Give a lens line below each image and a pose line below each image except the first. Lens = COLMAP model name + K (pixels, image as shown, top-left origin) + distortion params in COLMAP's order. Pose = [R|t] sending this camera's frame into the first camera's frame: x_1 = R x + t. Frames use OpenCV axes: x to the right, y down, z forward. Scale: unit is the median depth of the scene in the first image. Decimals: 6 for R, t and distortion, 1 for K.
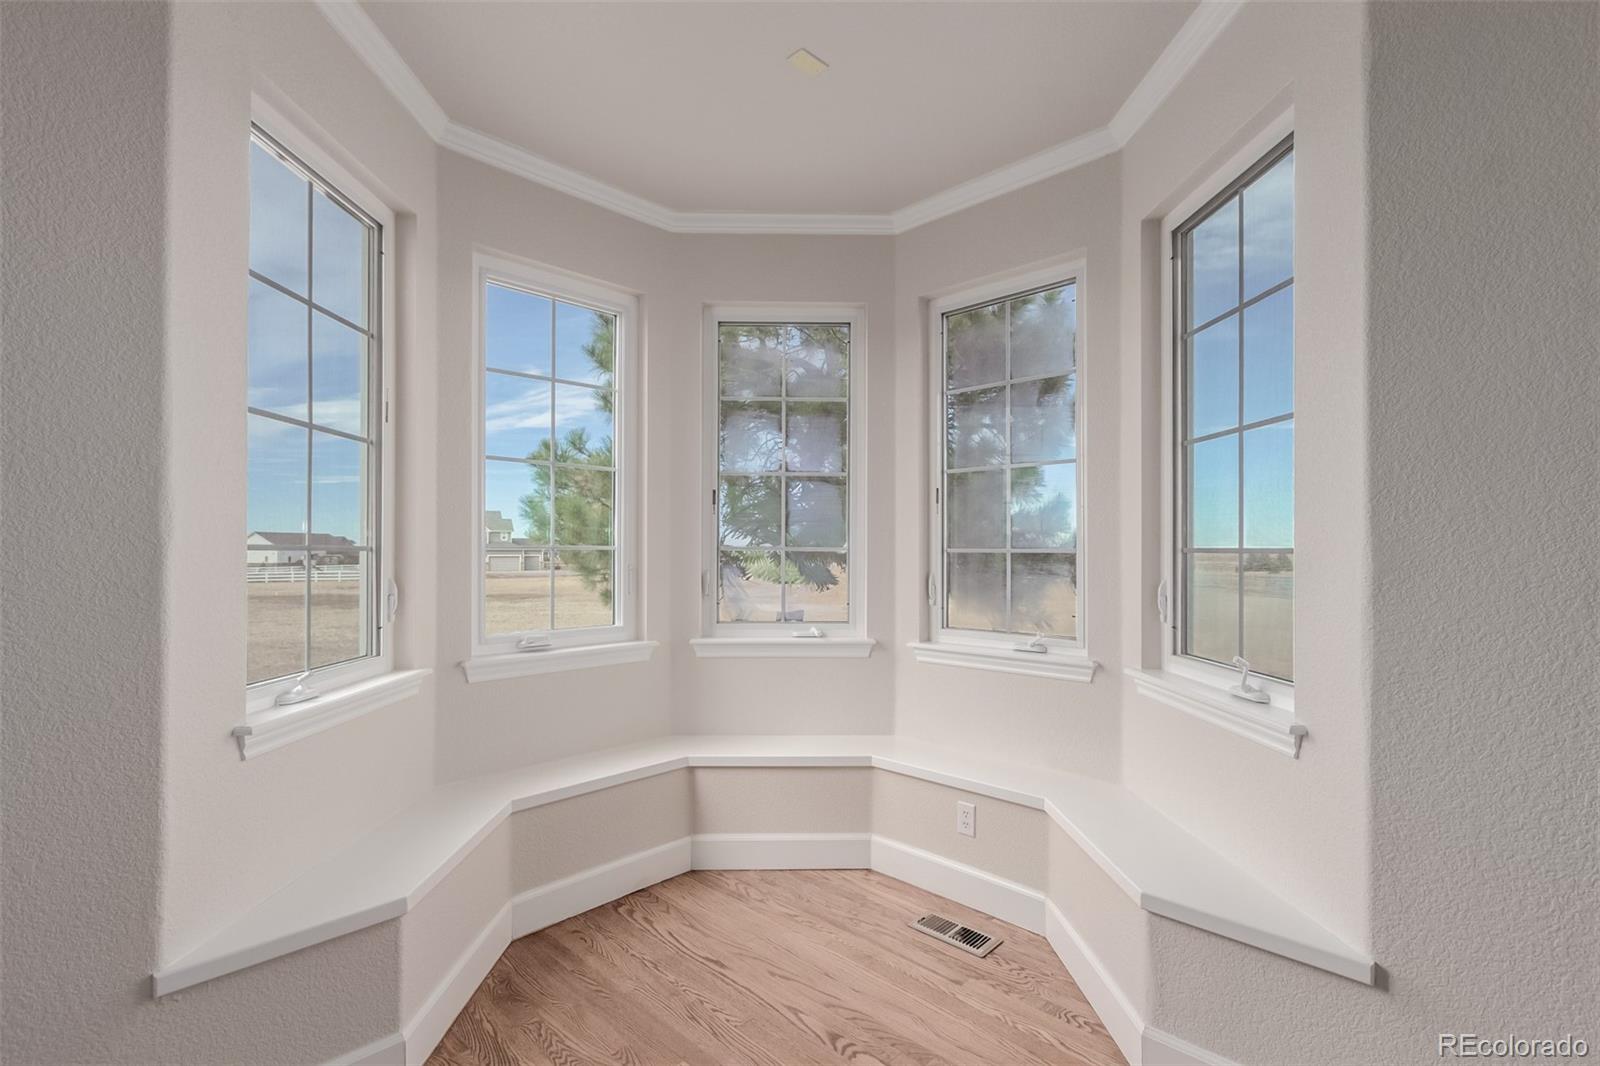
lens RADIAL K [[736.7, 0, 803.5], [0, 736.7, 544.2], [0, 0, 1]] dist [0.020998, -0.009764]
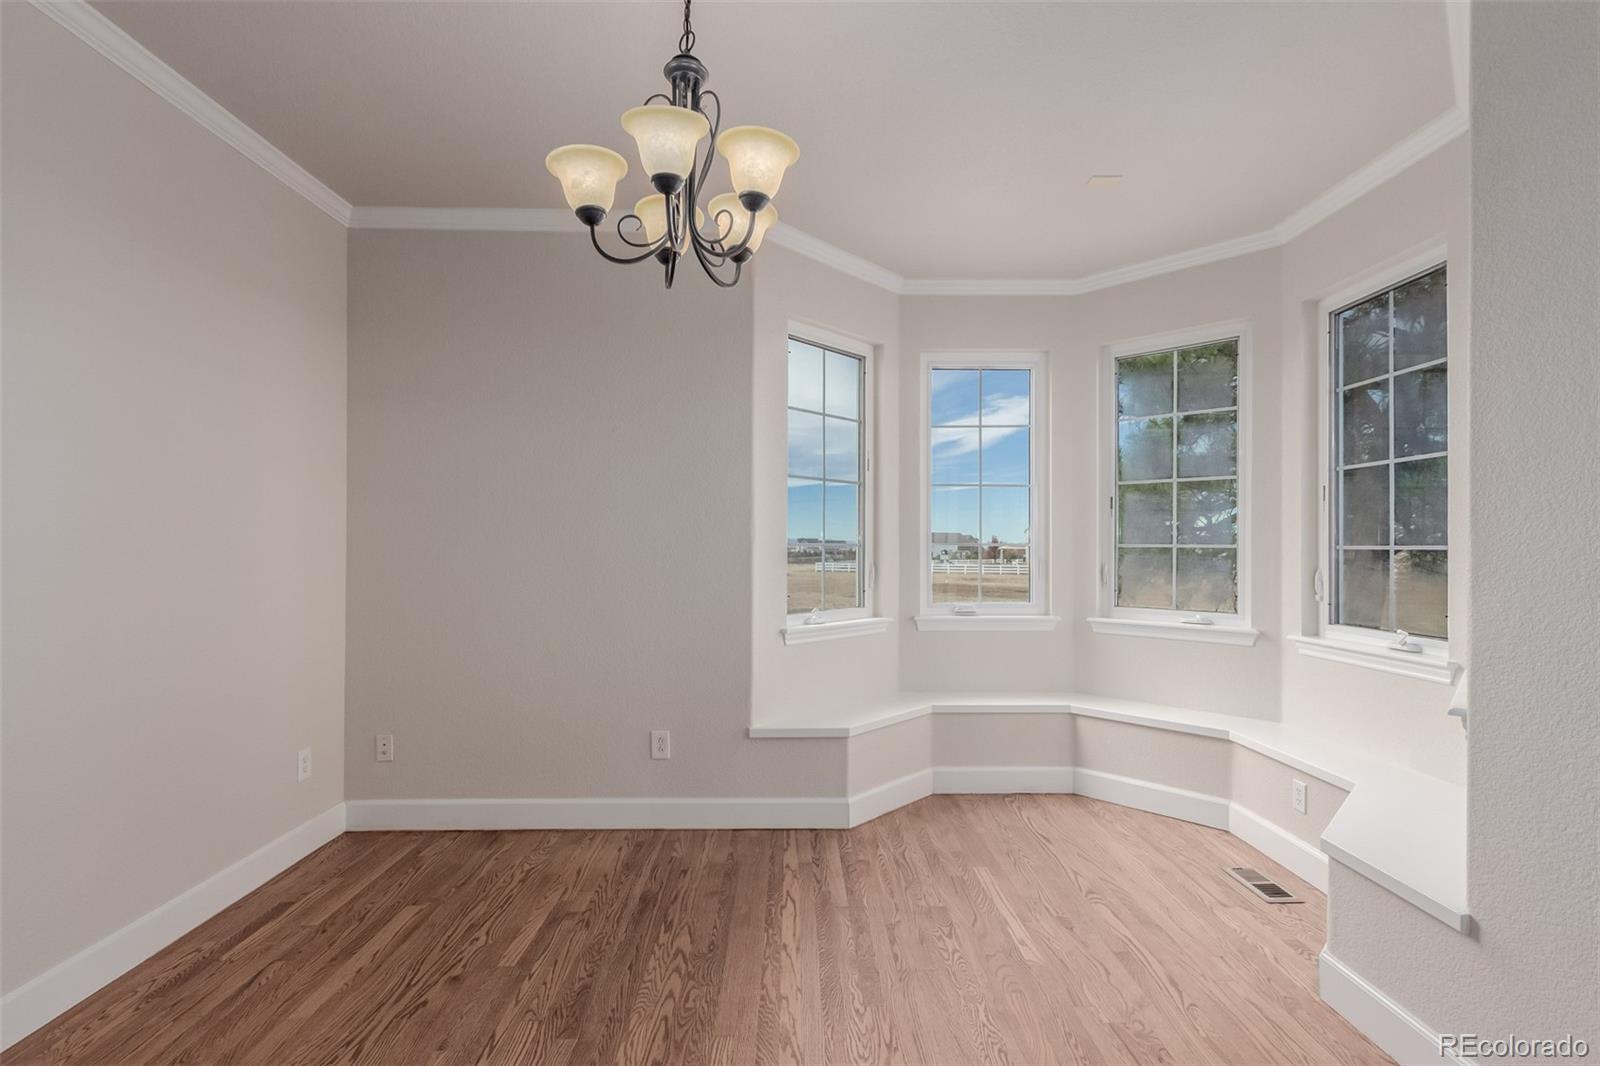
lens RADIAL K [[736.7, 0, 803.5], [0, 736.7, 544.2], [0, 0, 1]] dist [0.020998, -0.009764]
pose [[0.708321, -0.000359, -0.705890, 0.482704], [0.002801, 0.999993, 0.002302, 0.000409], [0.705885, -0.003608, 0.708317, -0.280575]]
